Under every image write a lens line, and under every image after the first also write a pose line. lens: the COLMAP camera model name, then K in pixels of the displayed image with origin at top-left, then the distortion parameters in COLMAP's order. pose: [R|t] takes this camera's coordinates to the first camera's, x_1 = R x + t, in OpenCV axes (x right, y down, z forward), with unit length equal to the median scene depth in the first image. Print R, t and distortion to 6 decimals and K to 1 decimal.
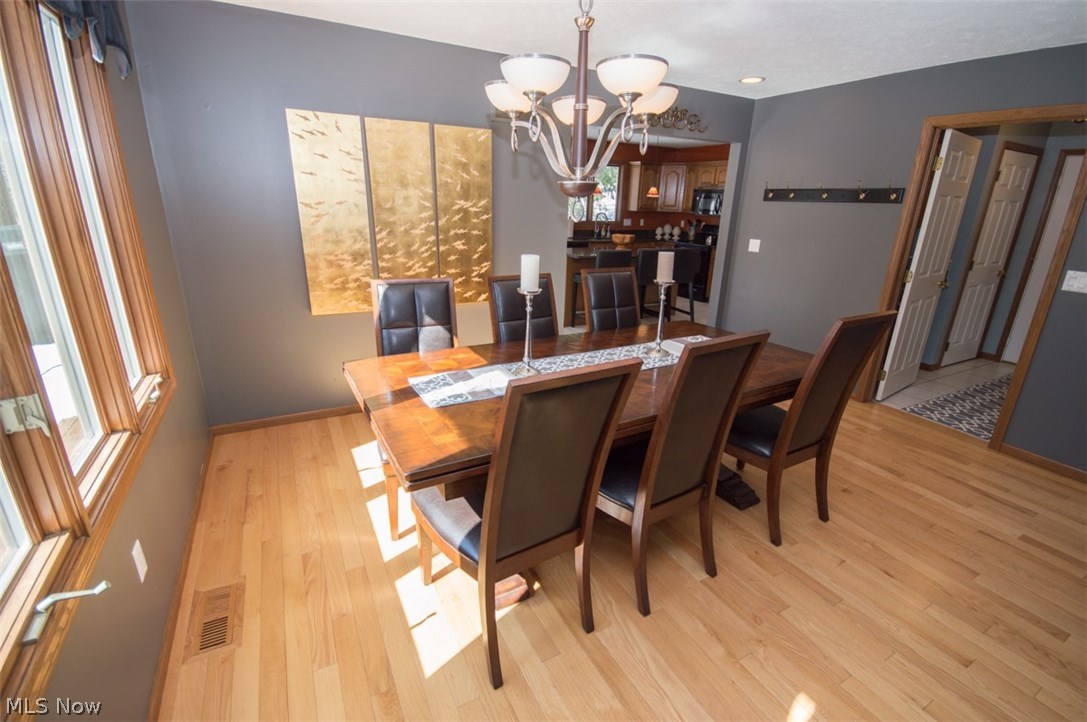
lens RADIAL K [[488.3, 0, 543.3], [0, 488.3, 364.8], [0, 0, 1]] dist [-0.000898, -0.003574]
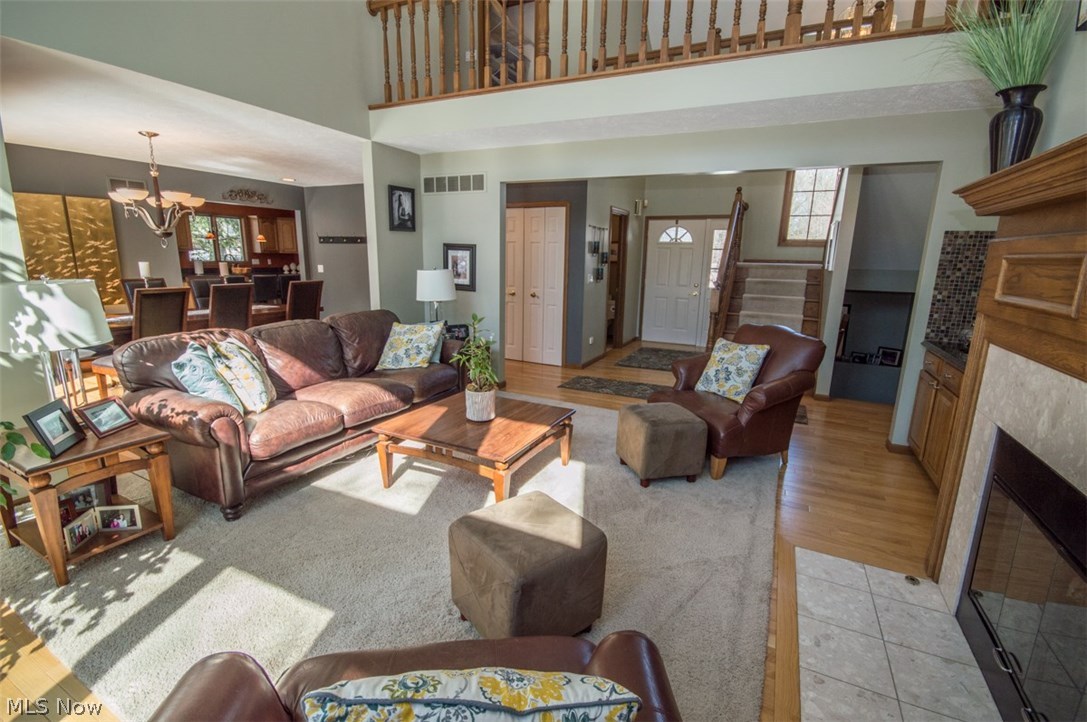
lens RADIAL K [[488.3, 0, 543.7], [0, 488.3, 361.5], [0, 0, 1]] dist [-0.000898, -0.003574]
pose [[0.813749, -0.132038, 0.566020, 0.084400], [0.186214, 0.981747, -0.038698, 0.391775], [-0.550579, 0.136891, 0.823483, -1.085465]]
